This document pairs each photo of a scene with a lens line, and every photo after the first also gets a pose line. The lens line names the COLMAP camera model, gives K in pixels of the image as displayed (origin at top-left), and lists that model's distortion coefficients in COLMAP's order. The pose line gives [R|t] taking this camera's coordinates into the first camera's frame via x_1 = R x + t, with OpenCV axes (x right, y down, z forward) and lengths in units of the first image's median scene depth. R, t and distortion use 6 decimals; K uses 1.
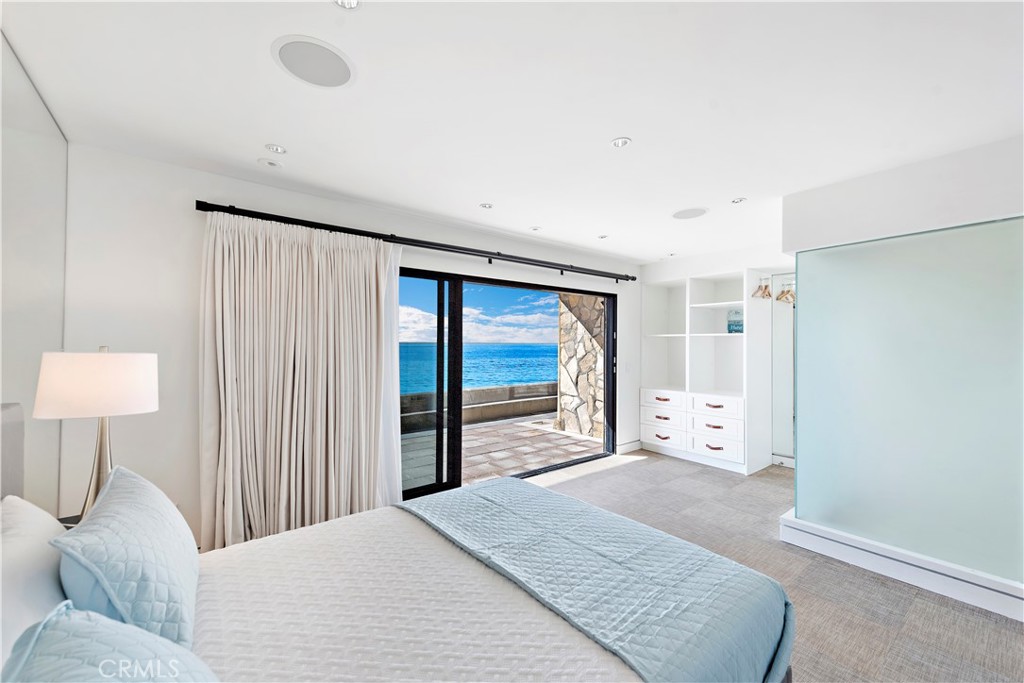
lens RADIAL K [[402.7, 0, 515.2], [0, 402.7, 345.5], [0, 0, 1]] dist [0.002625, -0.000358]
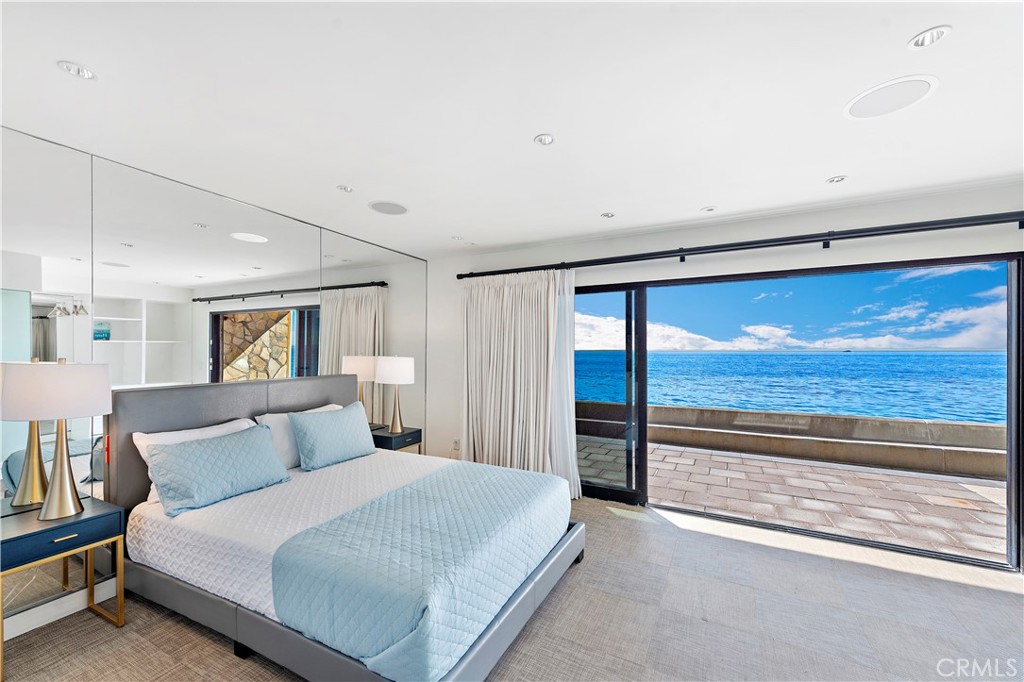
lens RADIAL K [[402.7, 0, 515.2], [0, 402.7, 345.0], [0, 0, 1]] dist [0.002625, -0.000358]
pose [[0.411531, -0.021657, -0.911139, 0.626608], [-0.001667, 0.999698, -0.024515, 0.003640], [0.911394, 0.011608, 0.411370, 0.314669]]
